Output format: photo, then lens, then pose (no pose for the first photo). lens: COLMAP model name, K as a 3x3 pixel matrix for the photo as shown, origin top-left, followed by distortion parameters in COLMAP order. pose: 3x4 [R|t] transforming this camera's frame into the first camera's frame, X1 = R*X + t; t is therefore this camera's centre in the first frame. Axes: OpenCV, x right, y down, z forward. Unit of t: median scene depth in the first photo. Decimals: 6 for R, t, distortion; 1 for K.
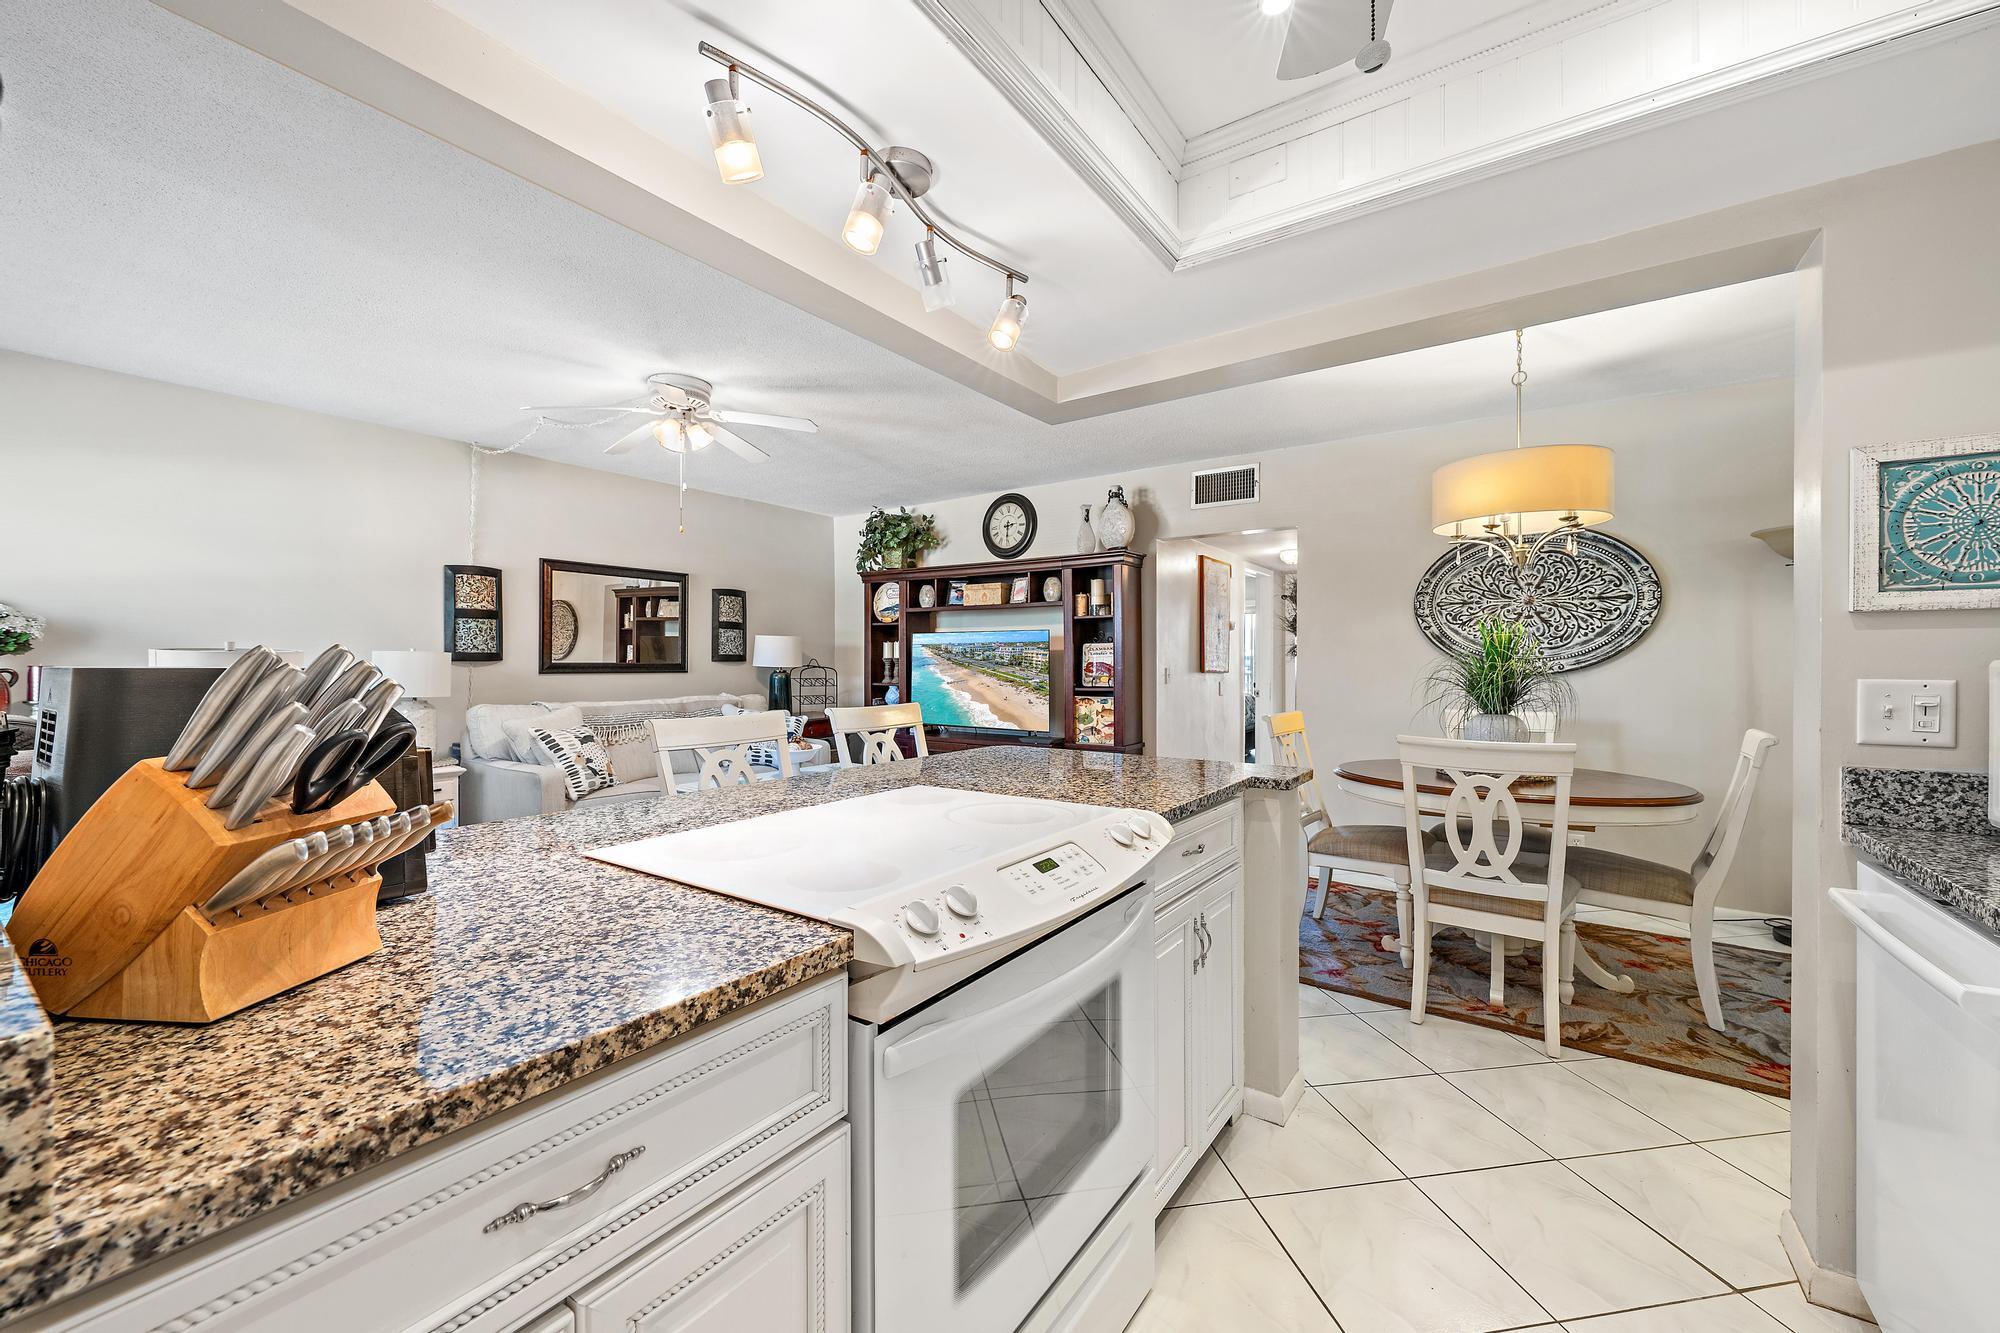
lens RADIAL K [[783.9, 0, 1000.0], [0, 783.9, 666.5], [0, 0, 1]] dist [0.004335, -0.000439]
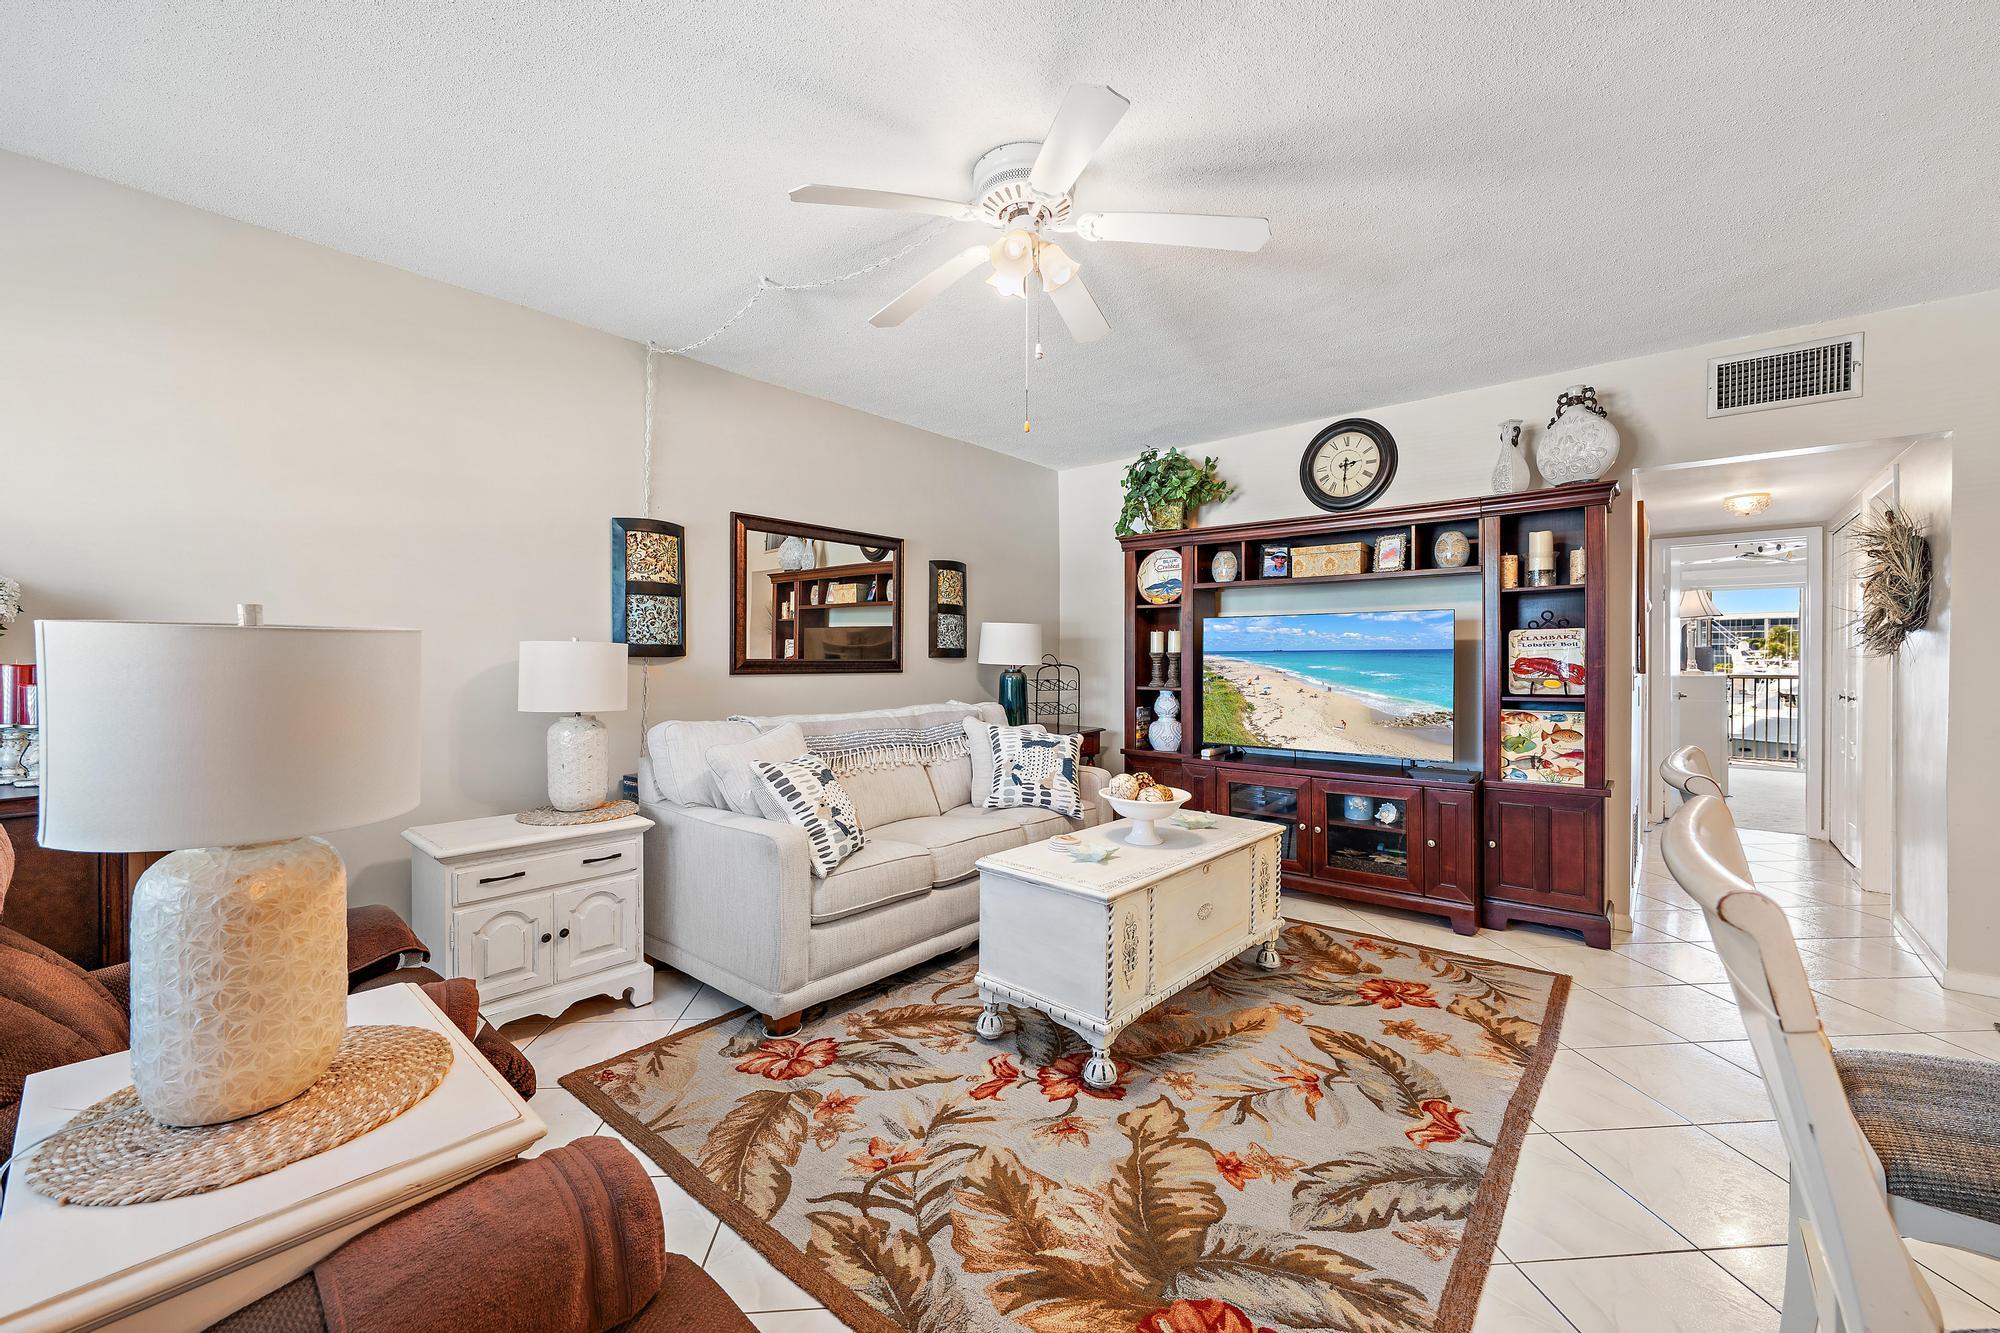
lens RADIAL K [[783.9, 0, 1000.0], [0, 783.9, 666.5], [0, 0, 1]] dist [0.004335, -0.000439]
pose [[0.995557, 0.000100, -0.094159, -0.245407], [0.000240, 0.999993, 0.003602, -0.000537], [0.094159, -0.003608, 0.995551, 0.279538]]
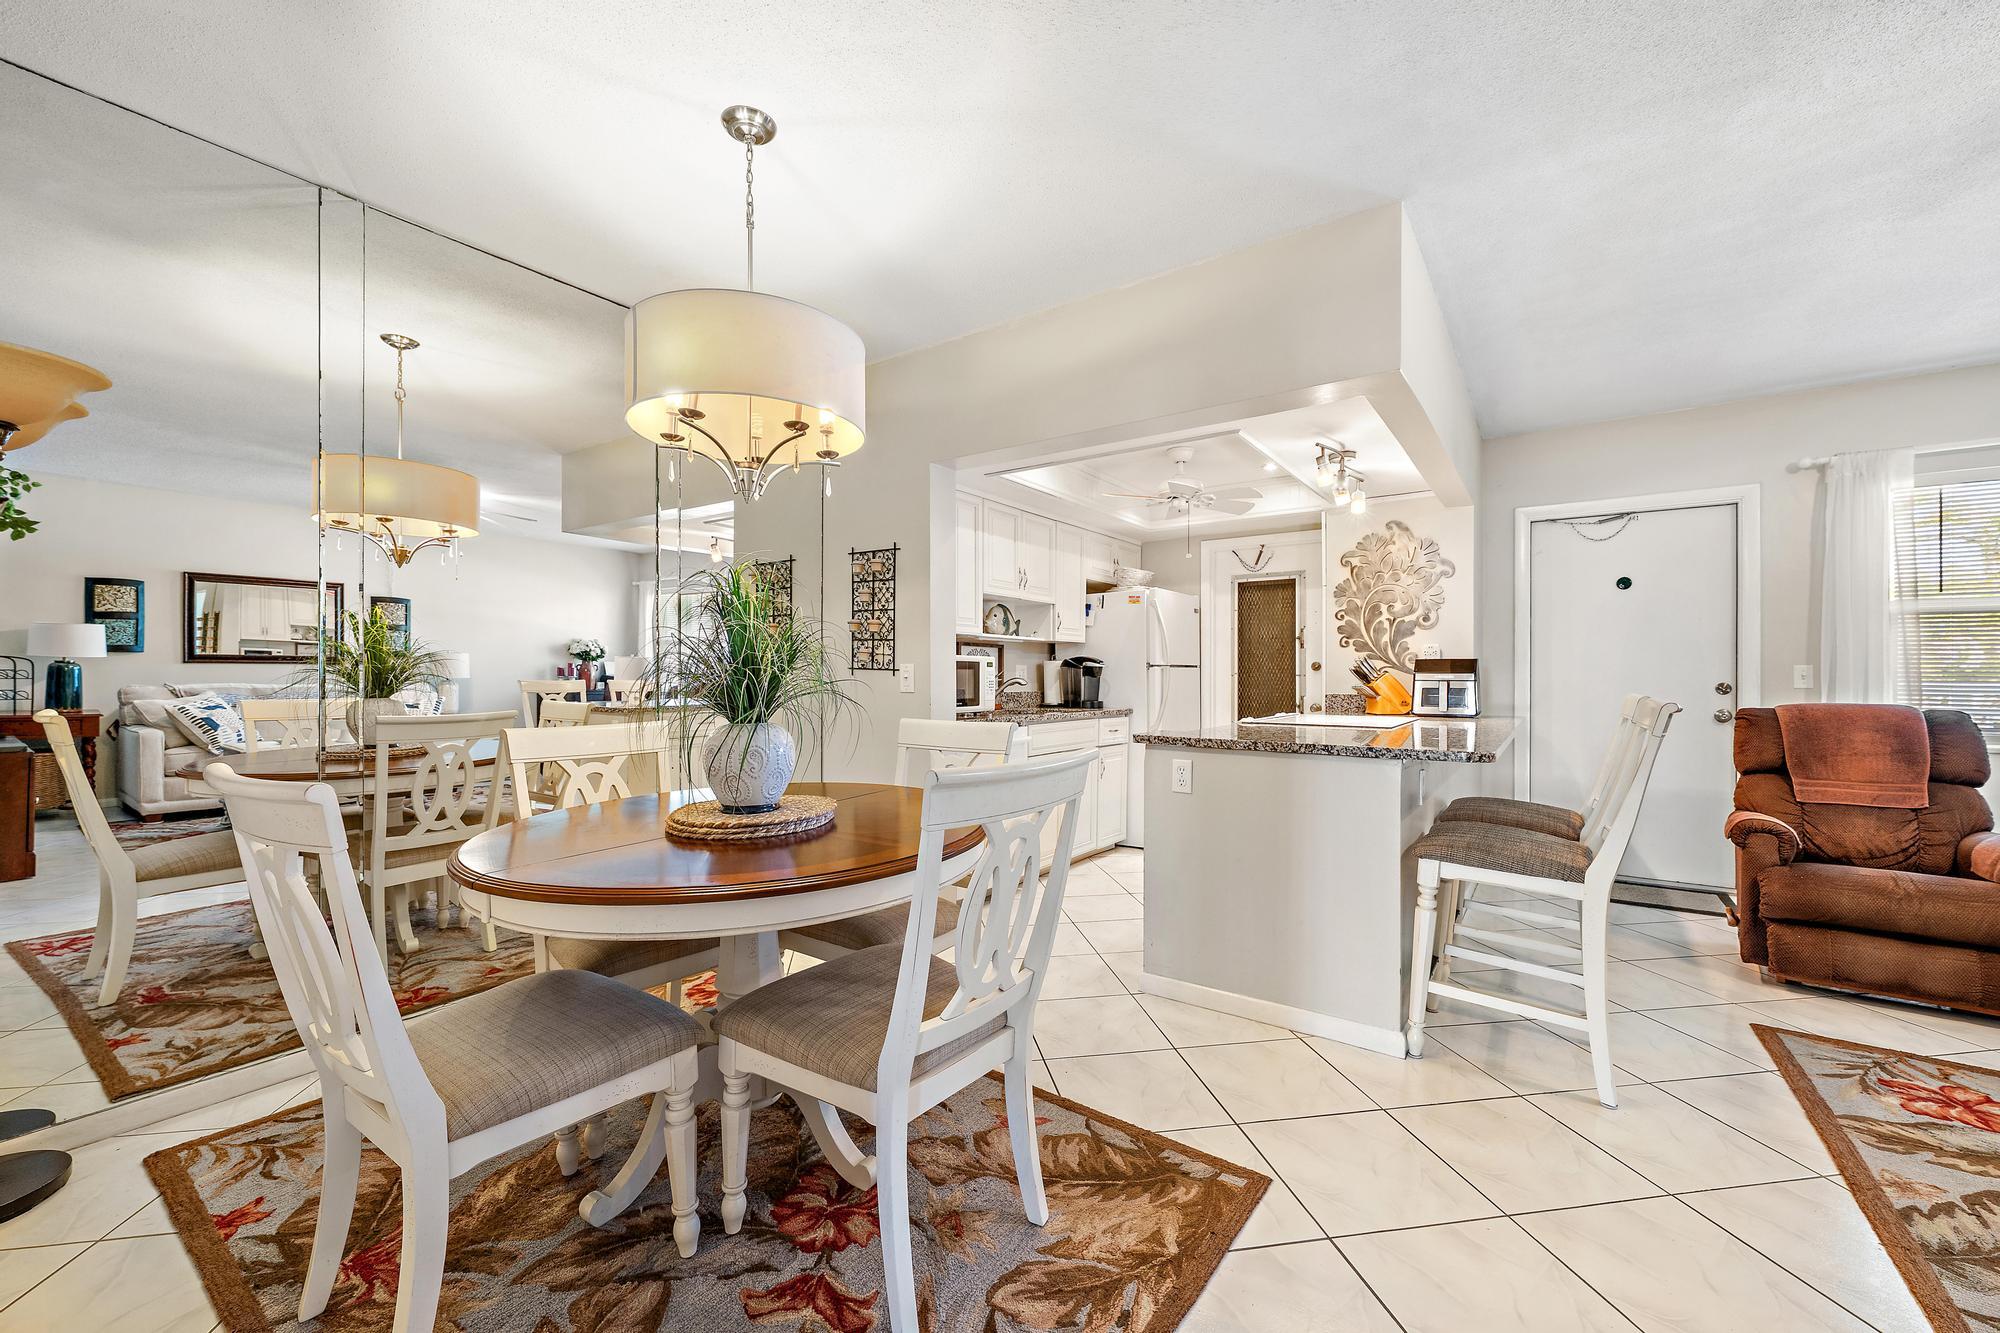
lens RADIAL K [[783.9, 0, 1000.0], [0, 783.9, 666.5], [0, 0, 1]] dist [0.004335, -0.000439]
pose [[-0.999980, -0.002837, 0.005659, 0.232402], [-0.002854, 0.999992, -0.002953, 0.011786], [-0.005651, -0.002969, -0.999980, 0.885760]]
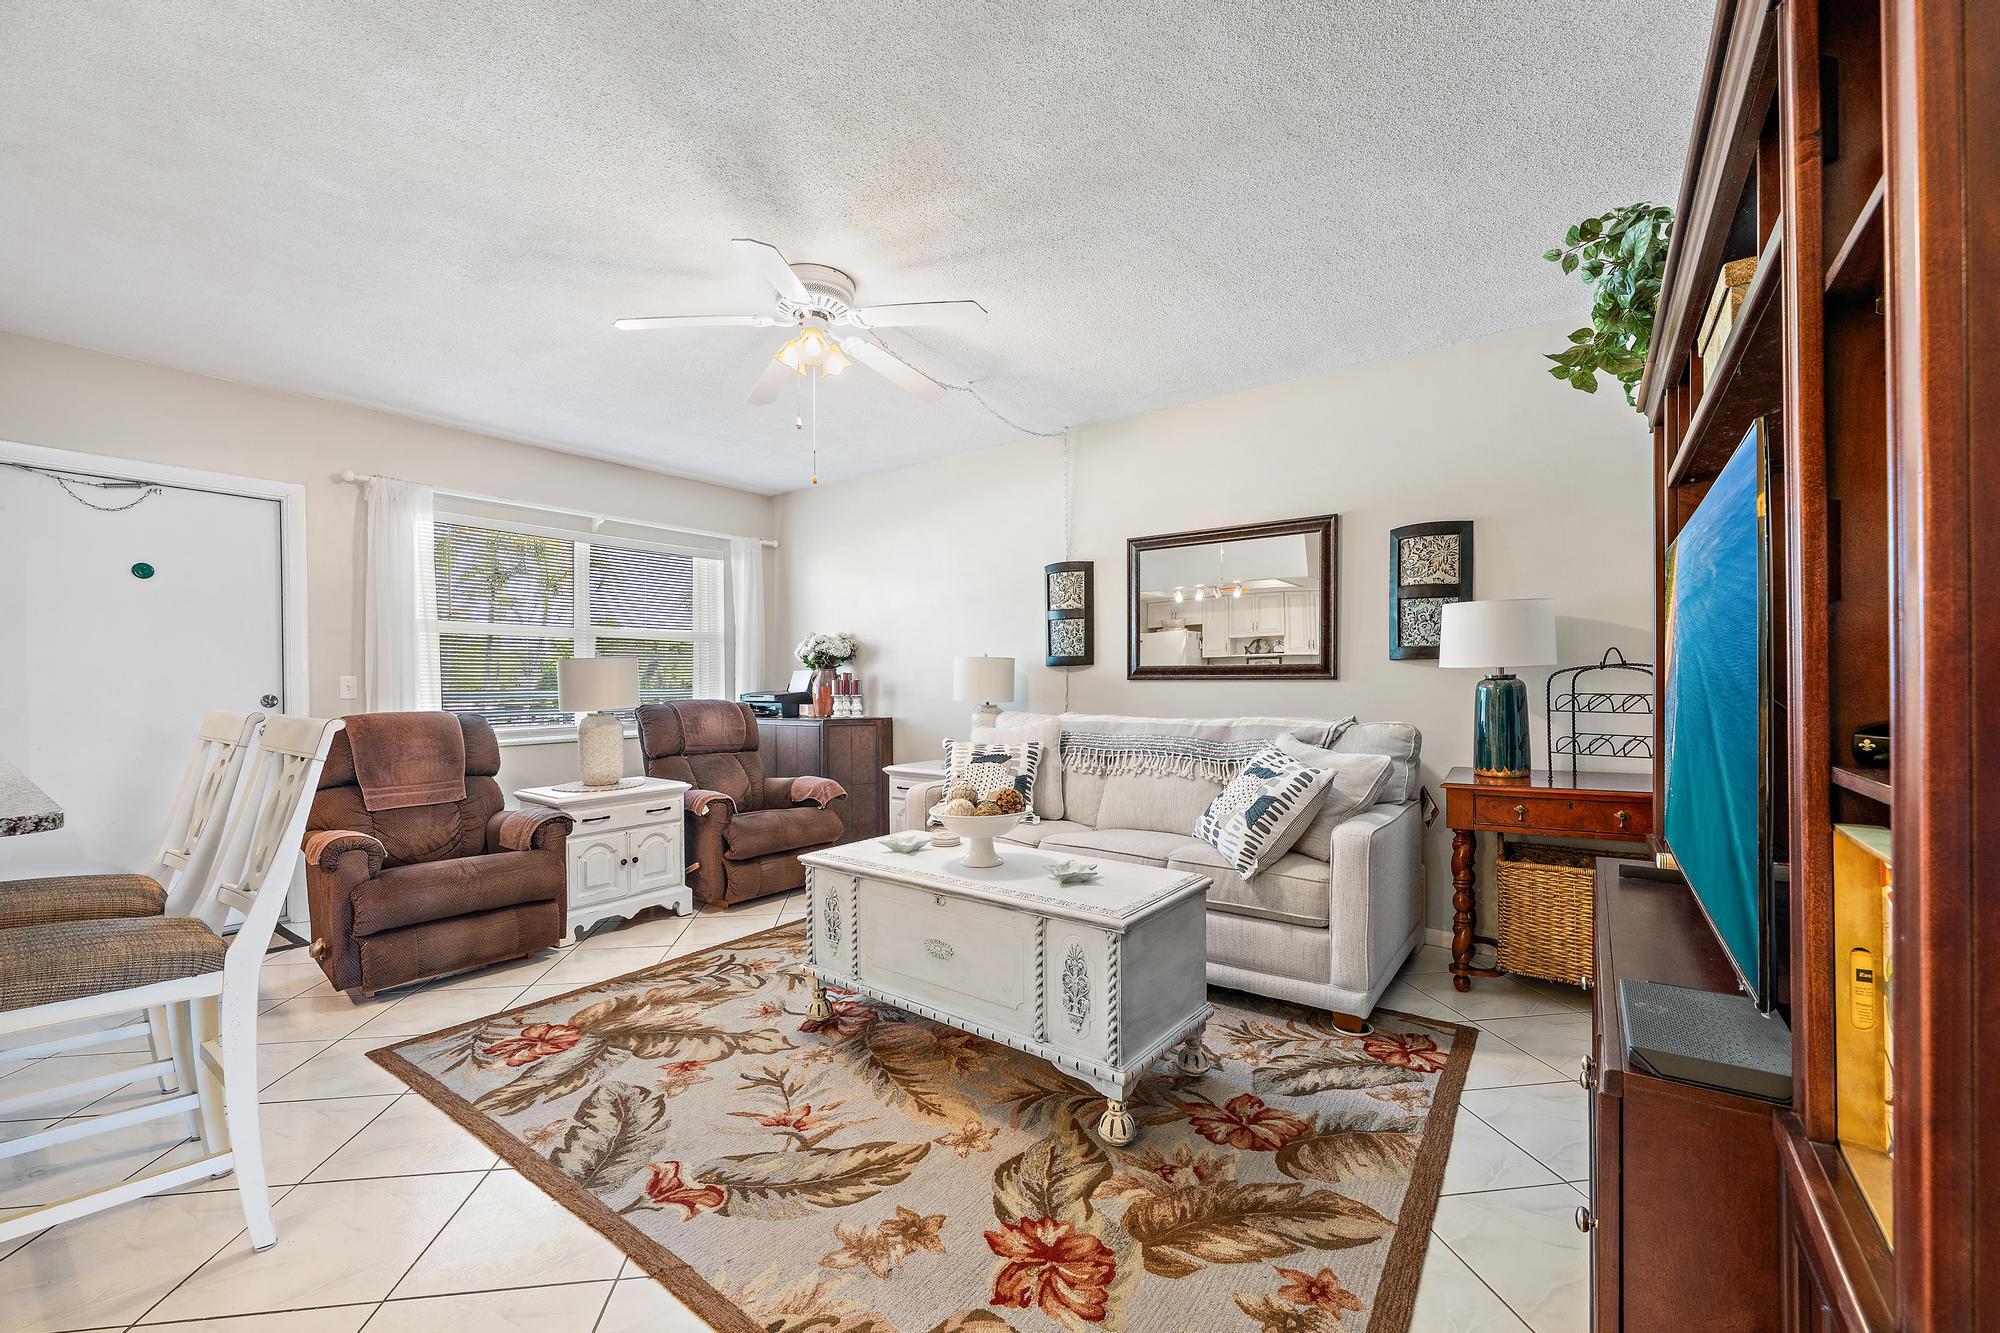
lens RADIAL K [[801.9, 0, 1003.0], [0, 801.9, 692.0], [0, 0, 1]] dist [-0.001060, -0.000353]
pose [[-0.026309, 0.009216, -0.999611, 0.227890], [-0.002539, 0.999954, 0.009286, 0.012751], [0.999651, 0.002783, -0.026285, 0.789097]]
